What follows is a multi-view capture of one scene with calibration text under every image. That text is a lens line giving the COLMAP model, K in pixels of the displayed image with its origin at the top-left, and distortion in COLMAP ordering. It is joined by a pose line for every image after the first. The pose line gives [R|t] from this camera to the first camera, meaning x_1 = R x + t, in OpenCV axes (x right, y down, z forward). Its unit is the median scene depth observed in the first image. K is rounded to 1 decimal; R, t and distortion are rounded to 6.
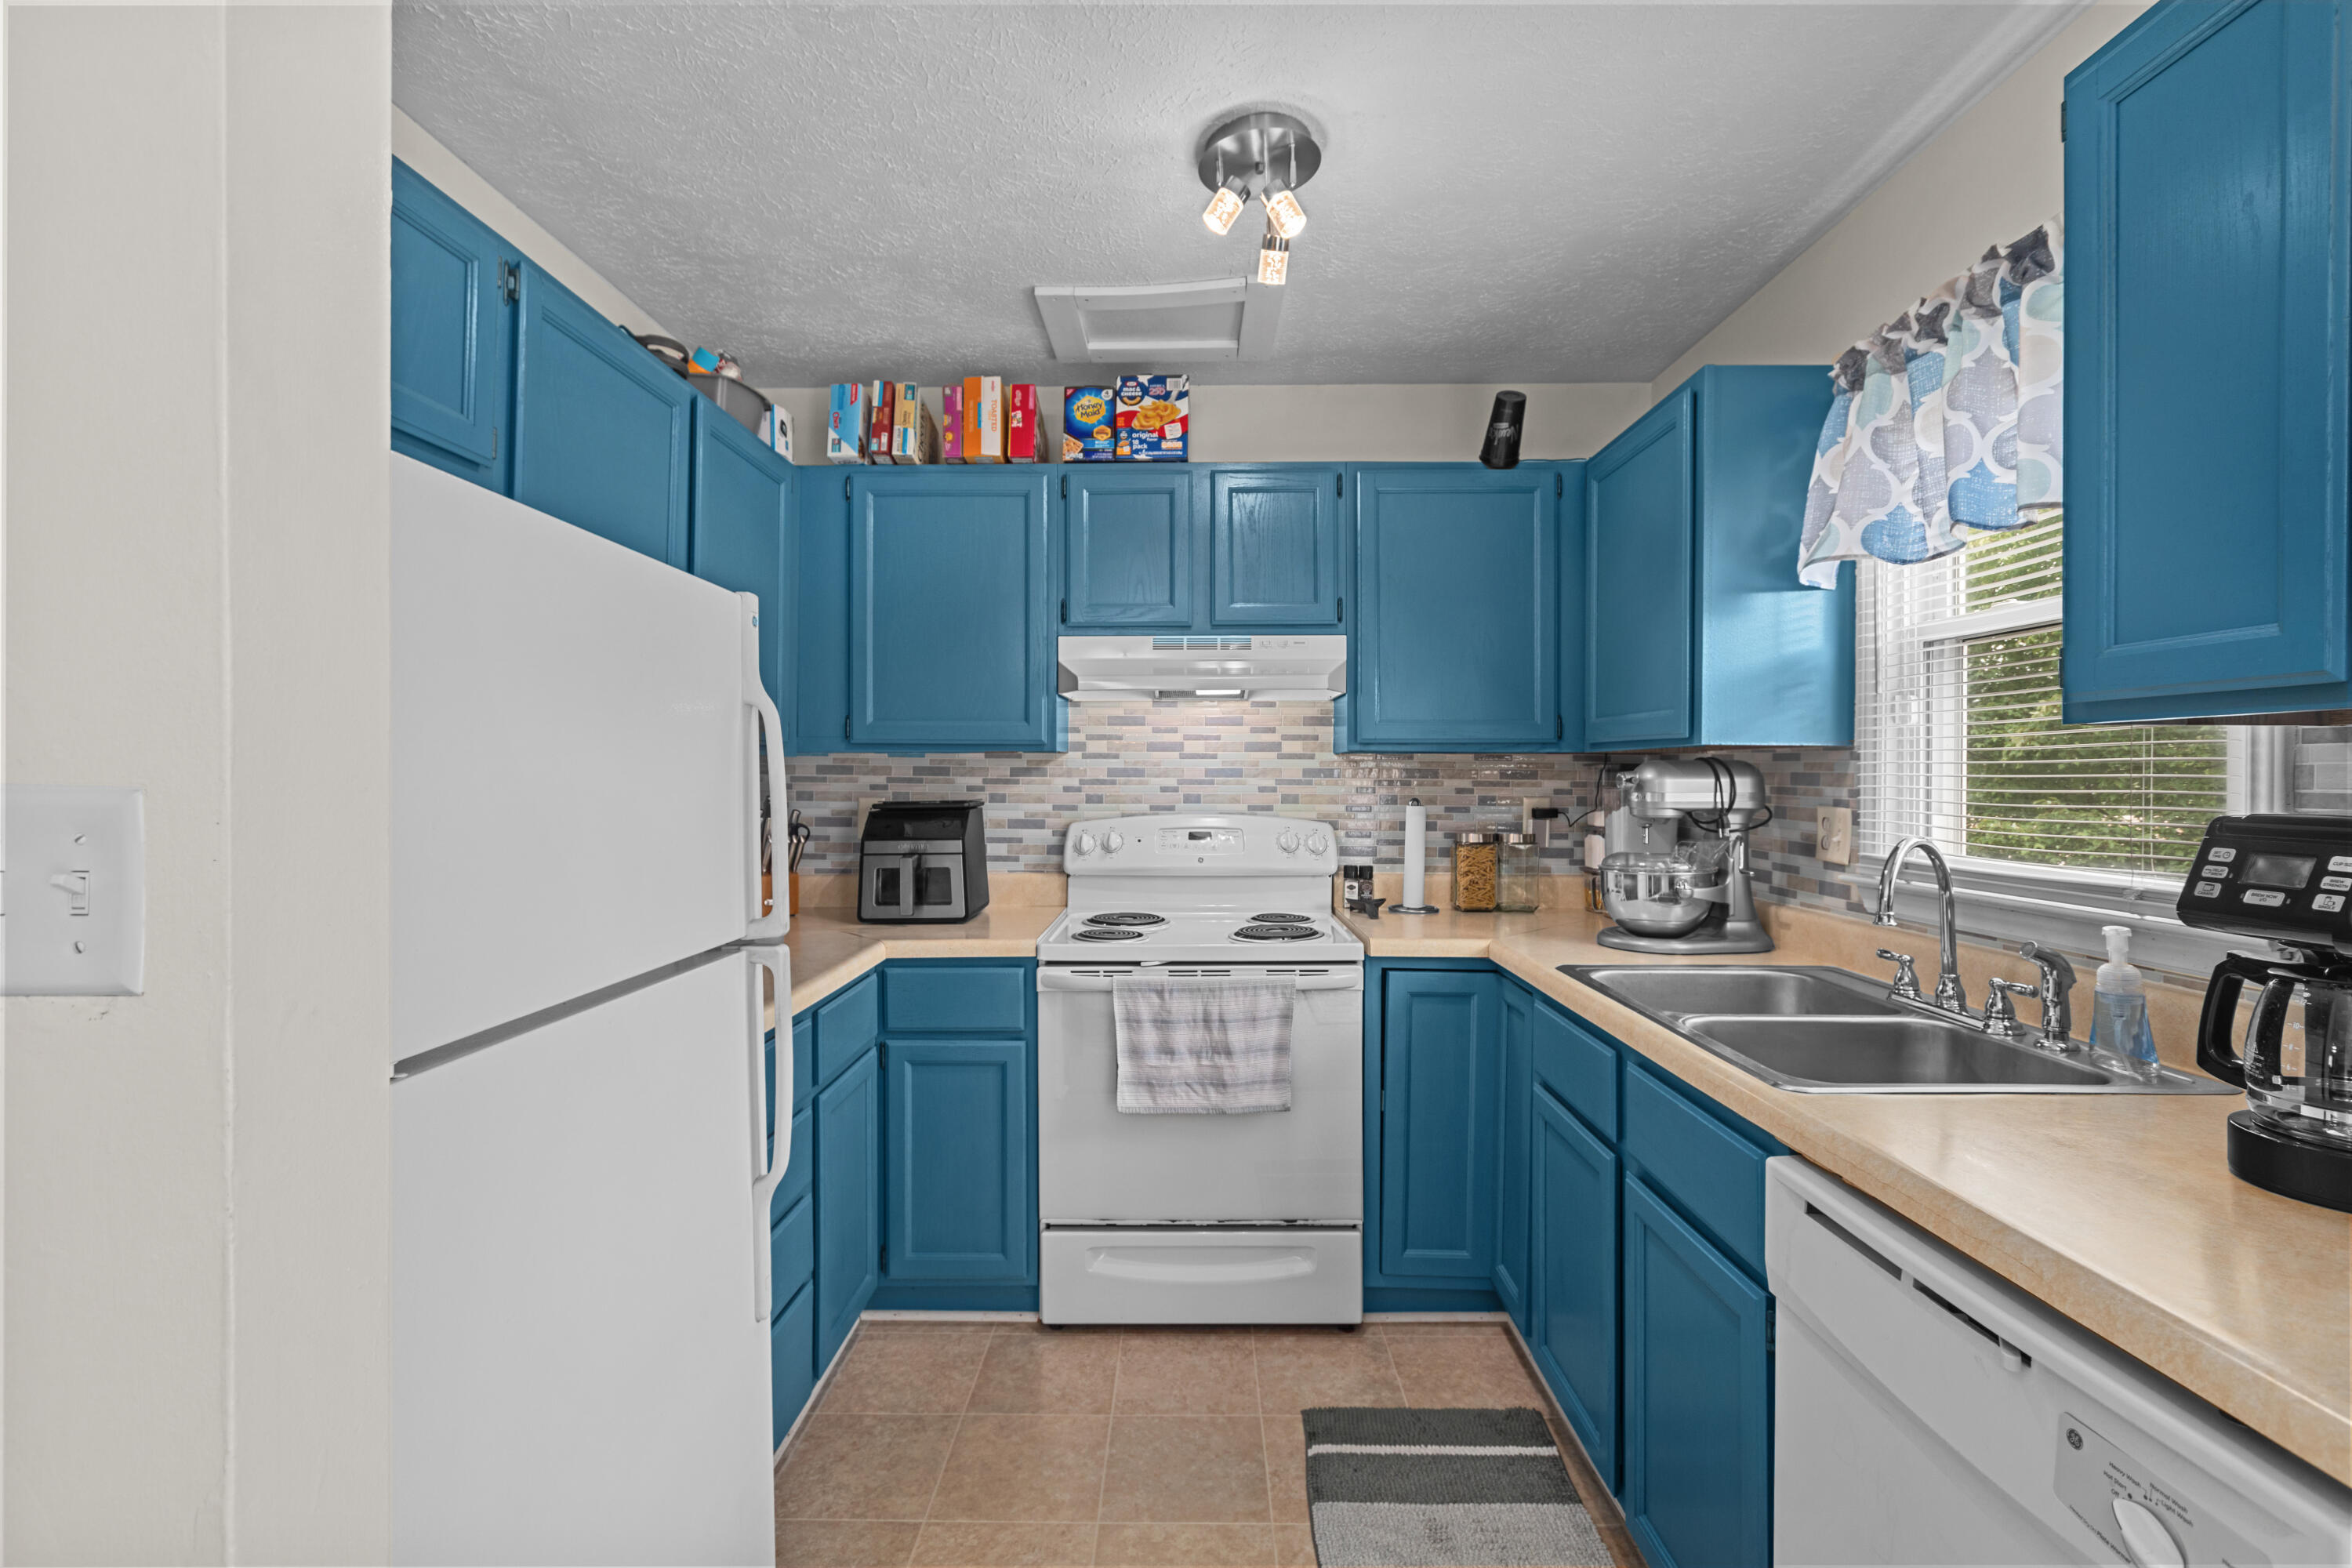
lens RADIAL K [[1076.2, 0, 1174.7], [0, 1076.2, 780.9], [0, 0, 1]] dist [0.009448, -0.002308]
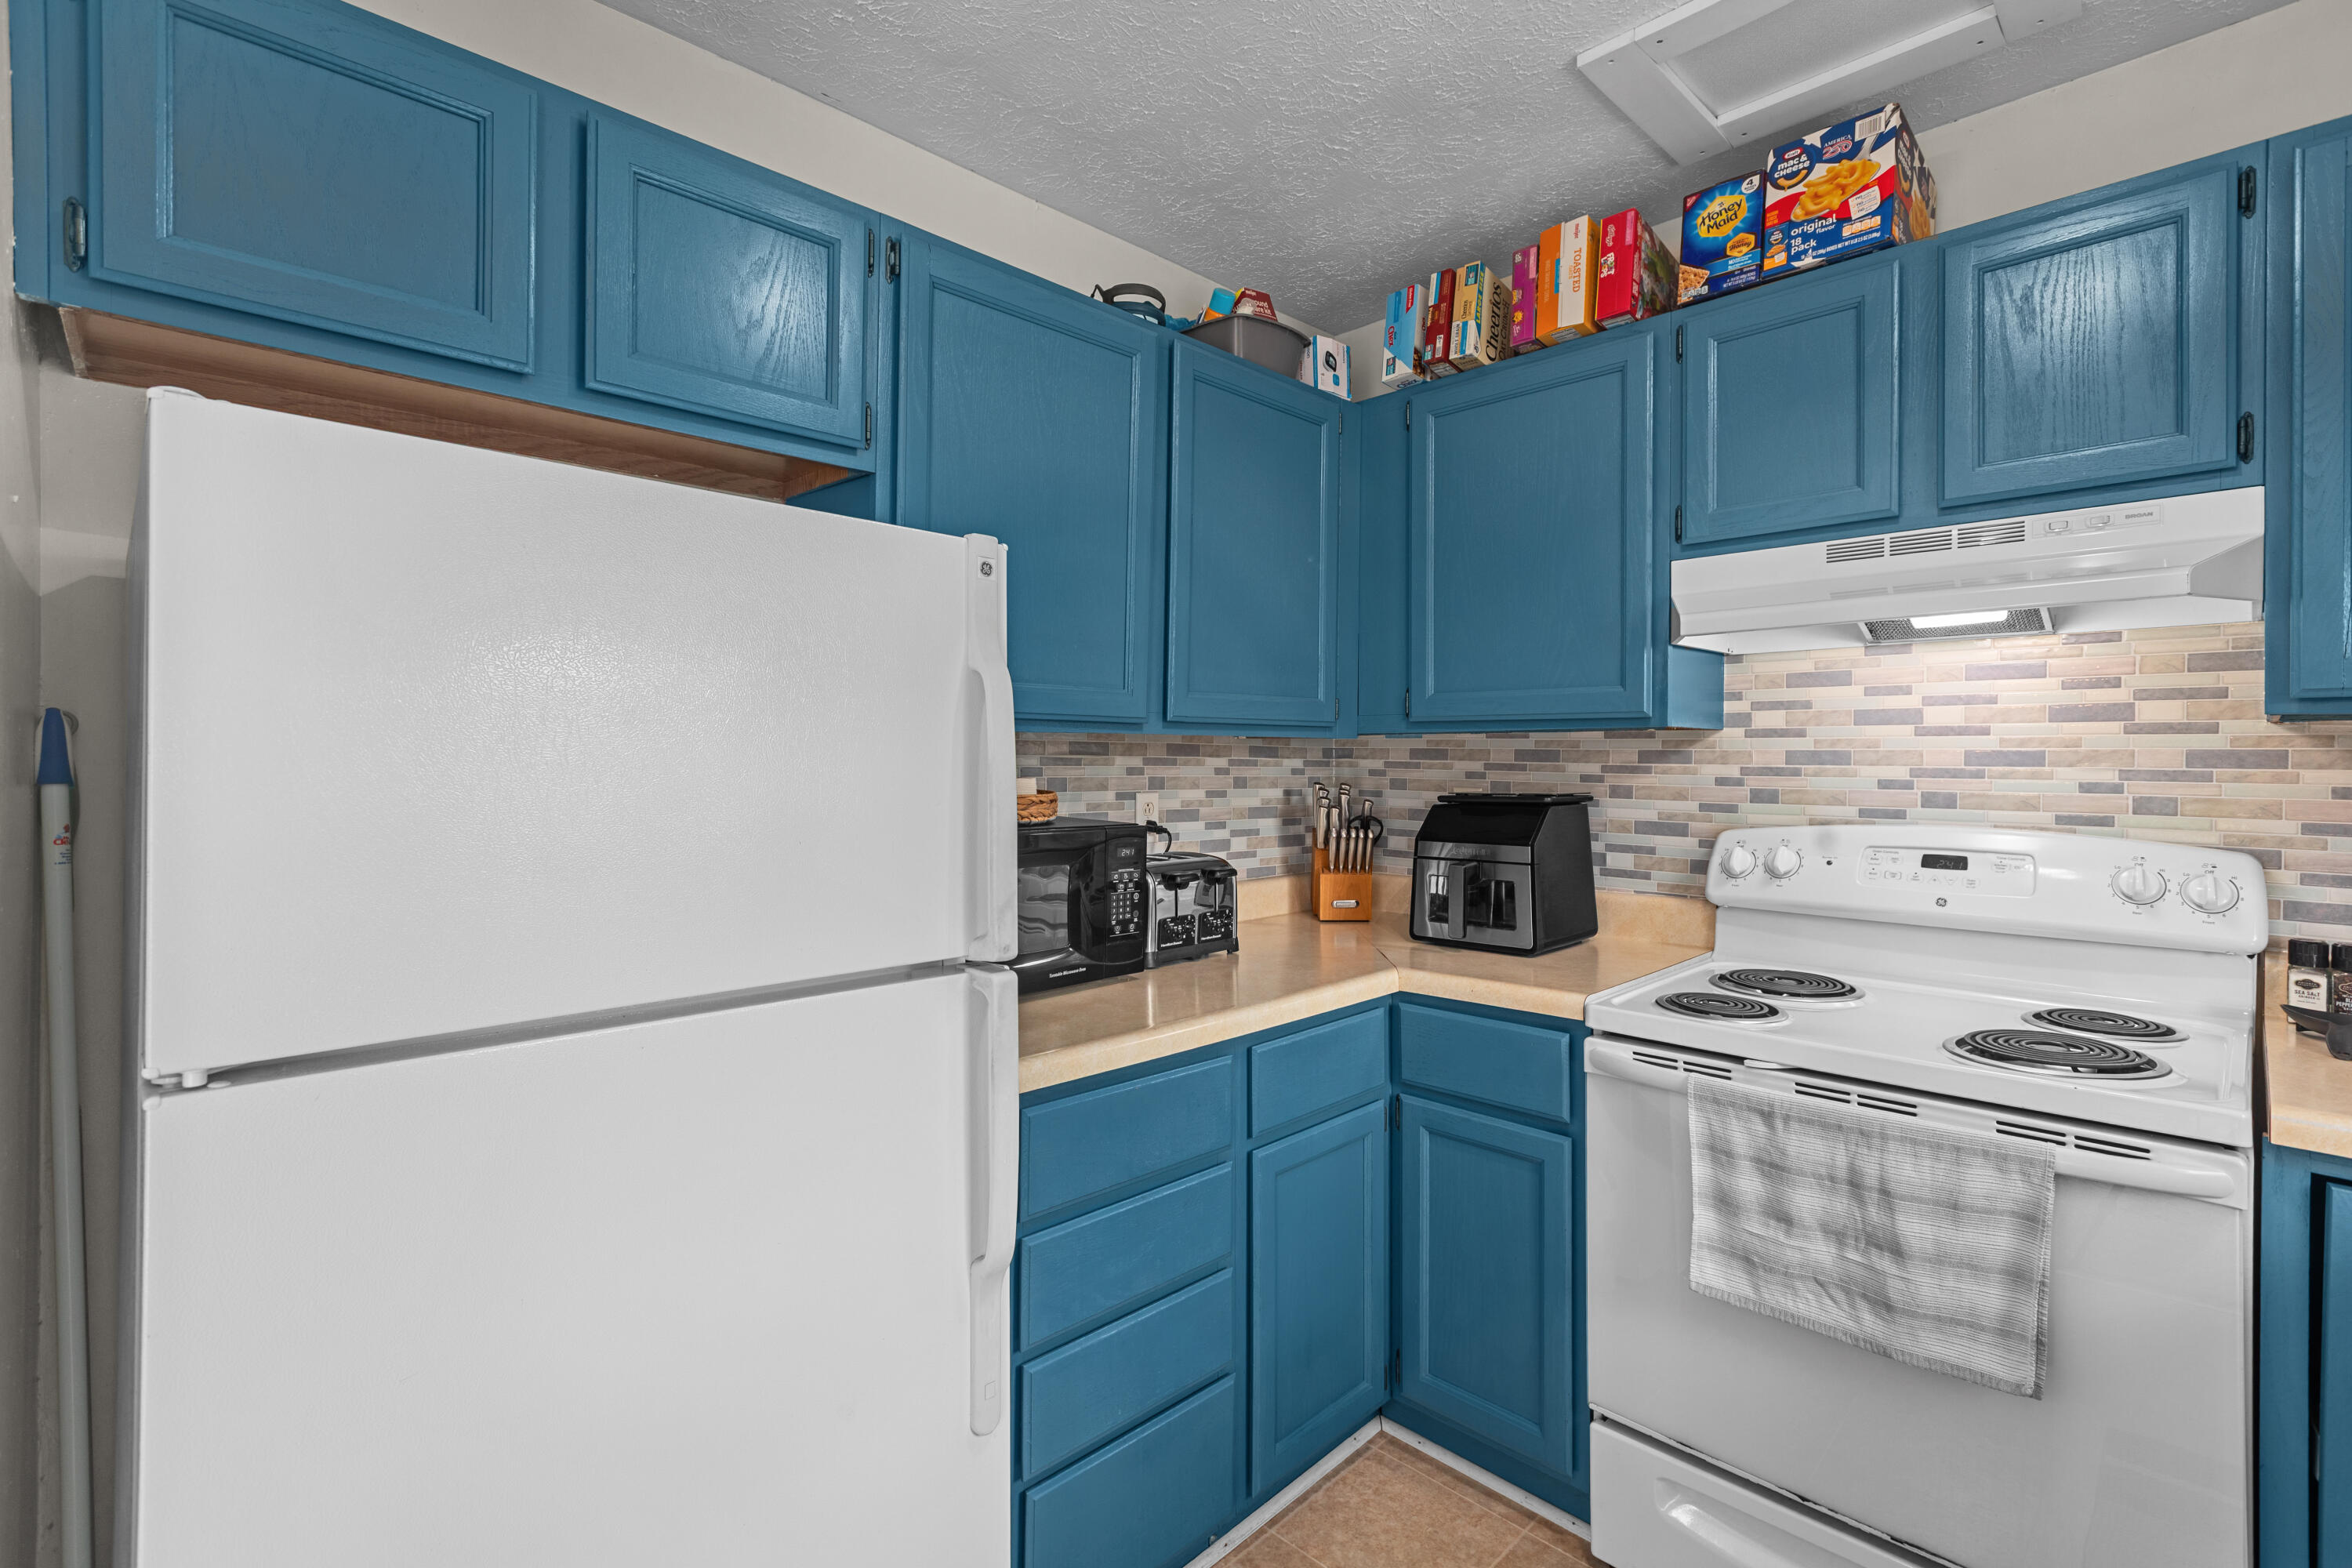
lens RADIAL K [[1076.2, 0, 1171.3], [0, 1076.2, 765.1], [0, 0, 1]] dist [0.009448, -0.002308]
pose [[0.712792, 0.005735, -0.701352, 0.151766], [-0.006721, 0.999977, 0.001346, -0.001678], [0.701344, 0.003754, 0.712814, 0.282286]]
